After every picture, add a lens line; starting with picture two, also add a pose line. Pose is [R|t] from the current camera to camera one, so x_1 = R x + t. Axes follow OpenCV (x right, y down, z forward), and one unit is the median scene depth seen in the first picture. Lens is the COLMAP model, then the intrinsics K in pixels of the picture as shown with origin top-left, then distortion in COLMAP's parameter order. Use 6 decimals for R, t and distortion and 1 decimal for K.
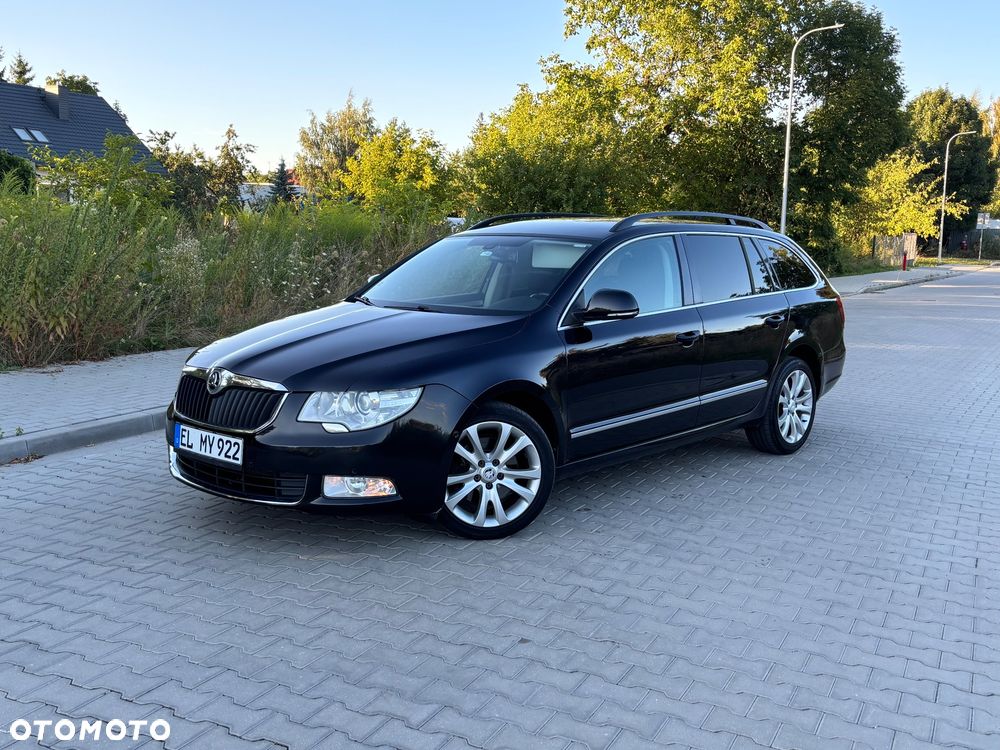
lens RADIAL K [[1011.4, 0, 505.0], [0, 1011.4, 375.6], [0, 0, 1]] dist [0.083012, -0.174651]
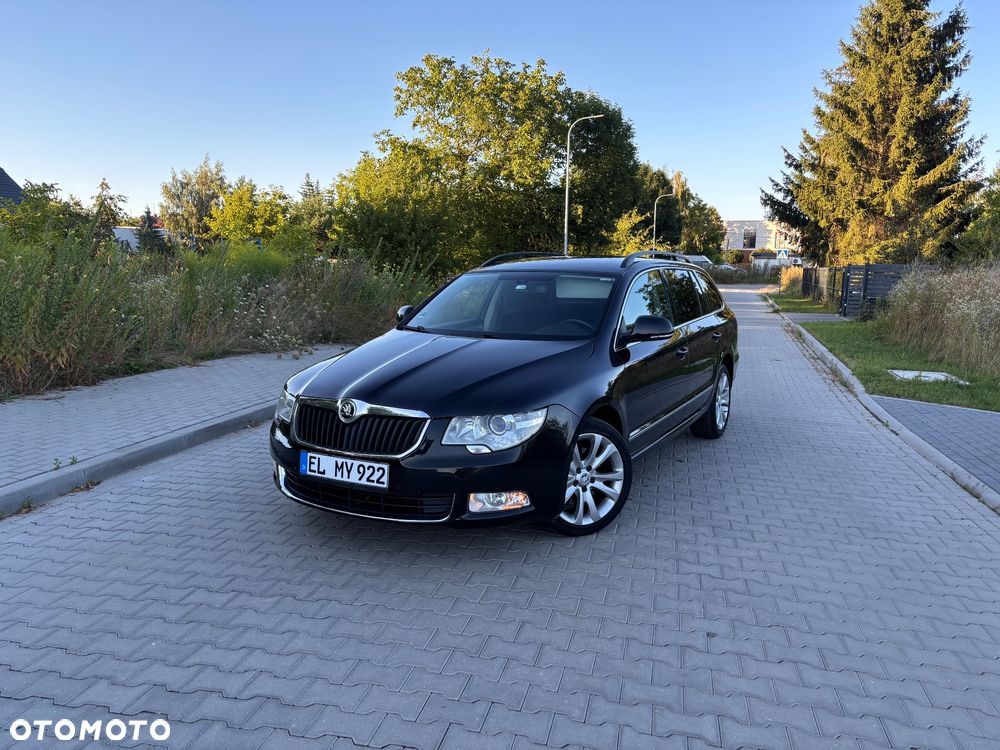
lens RADIAL K [[751.6, 0, 500.0], [0, 751.6, 375.0], [0, 0, 1]] dist [0.035840, -0.028505]
pose [[0.973660, -0.039320, 0.224590, -0.220667], [0.038274, 0.999227, 0.009009, -0.024092], [-0.224771, -0.000176, 0.974412, 0.137288]]
